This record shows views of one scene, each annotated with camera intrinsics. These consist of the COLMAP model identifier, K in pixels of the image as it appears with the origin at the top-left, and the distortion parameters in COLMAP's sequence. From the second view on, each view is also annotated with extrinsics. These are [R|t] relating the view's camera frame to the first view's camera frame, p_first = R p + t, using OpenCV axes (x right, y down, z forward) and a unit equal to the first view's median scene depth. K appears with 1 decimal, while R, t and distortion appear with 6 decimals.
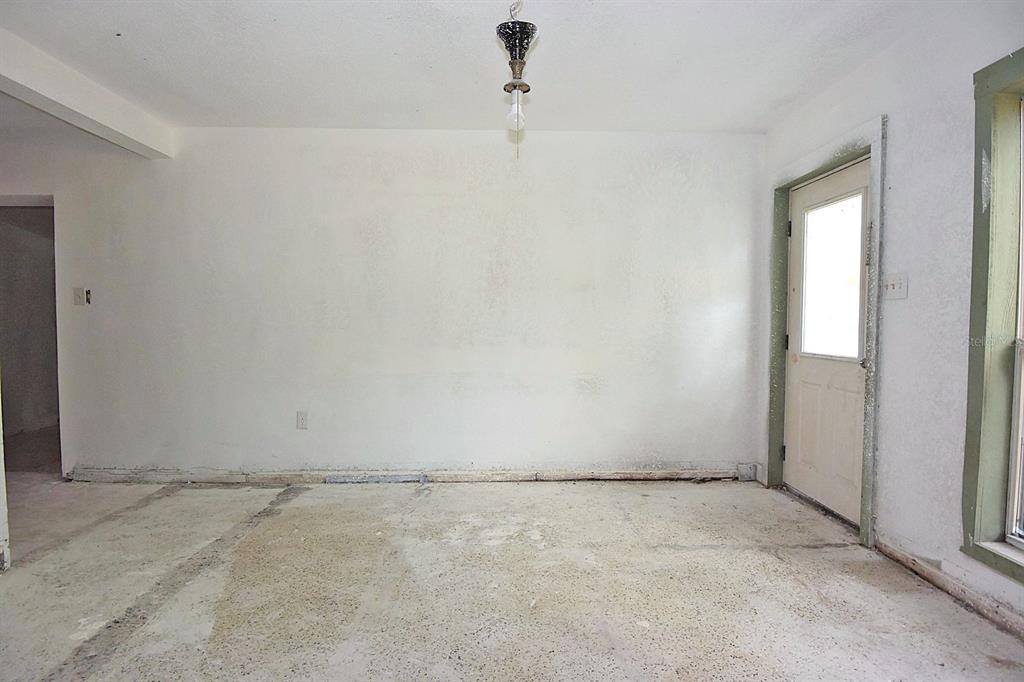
lens RADIAL K [[533.2, 0, 517.2], [0, 533.2, 342.1], [0, 0, 1]] dist [-0.024550, -0.009703]
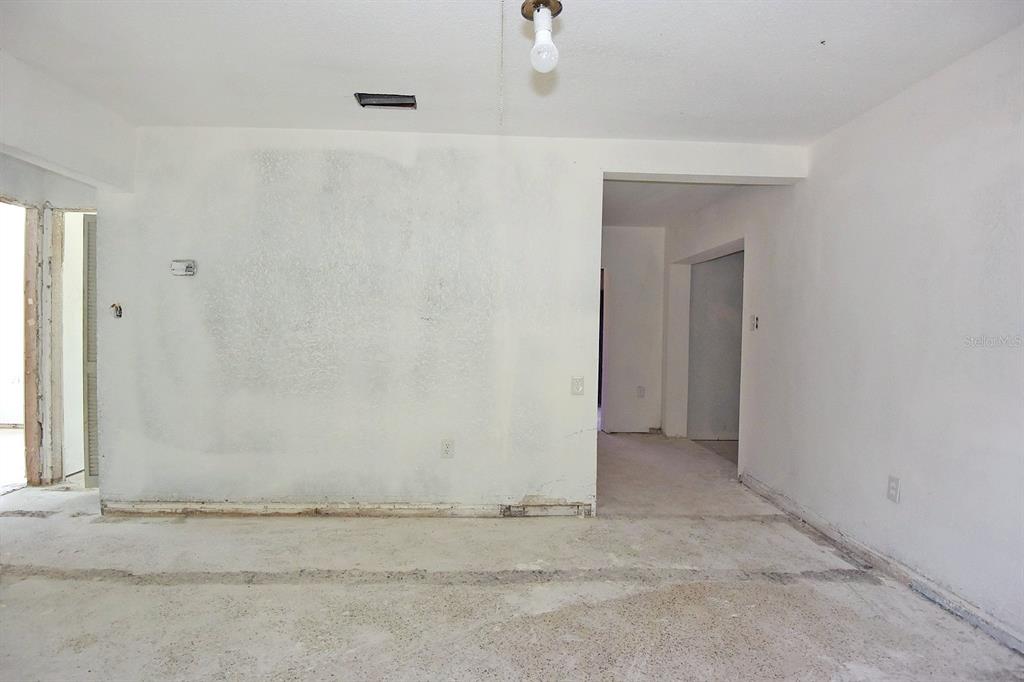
lens RADIAL K [[533.2, 0, 515.7], [0, 533.2, 340.5], [0, 0, 1]] dist [-0.024550, -0.009703]
pose [[0.013442, 0.016558, -0.999773, 0.372272], [-0.057210, 0.998238, 0.015764, -0.046493], [0.998272, 0.056985, 0.014366, 0.566696]]
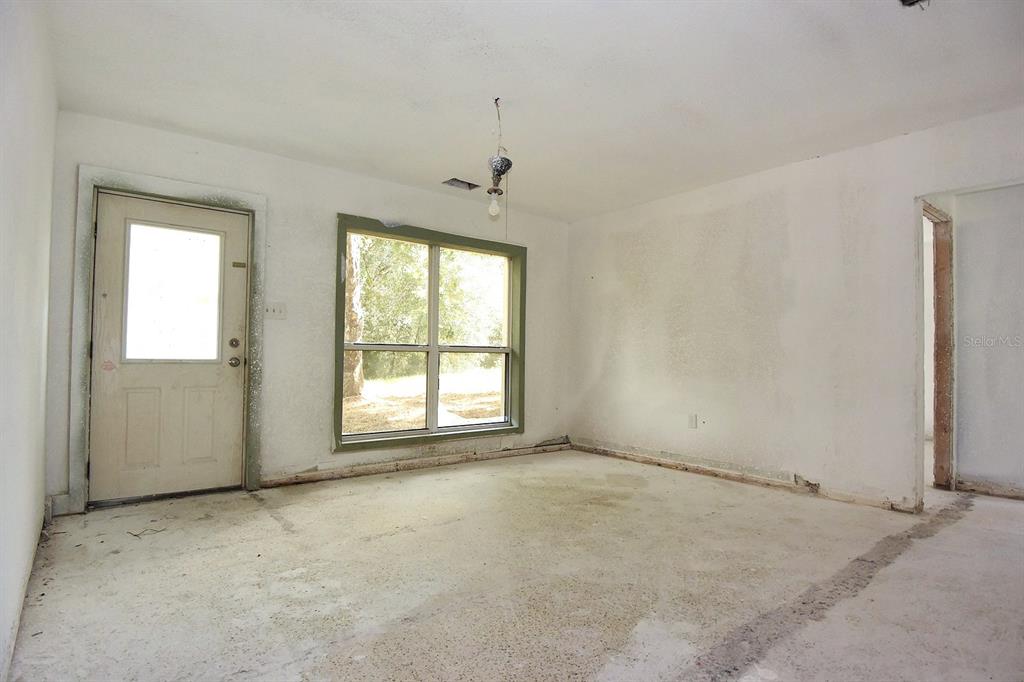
lens RADIAL K [[533.2, 0, 511.2], [0, 533.2, 341.0], [0, 0, 1]] dist [-0.024550, -0.009703]
pose [[-0.591022, 0.014443, 0.806526, -0.804533], [0.021273, 0.999771, -0.002314, 0.002409], [-0.806375, 0.015790, -0.591194, 1.136003]]
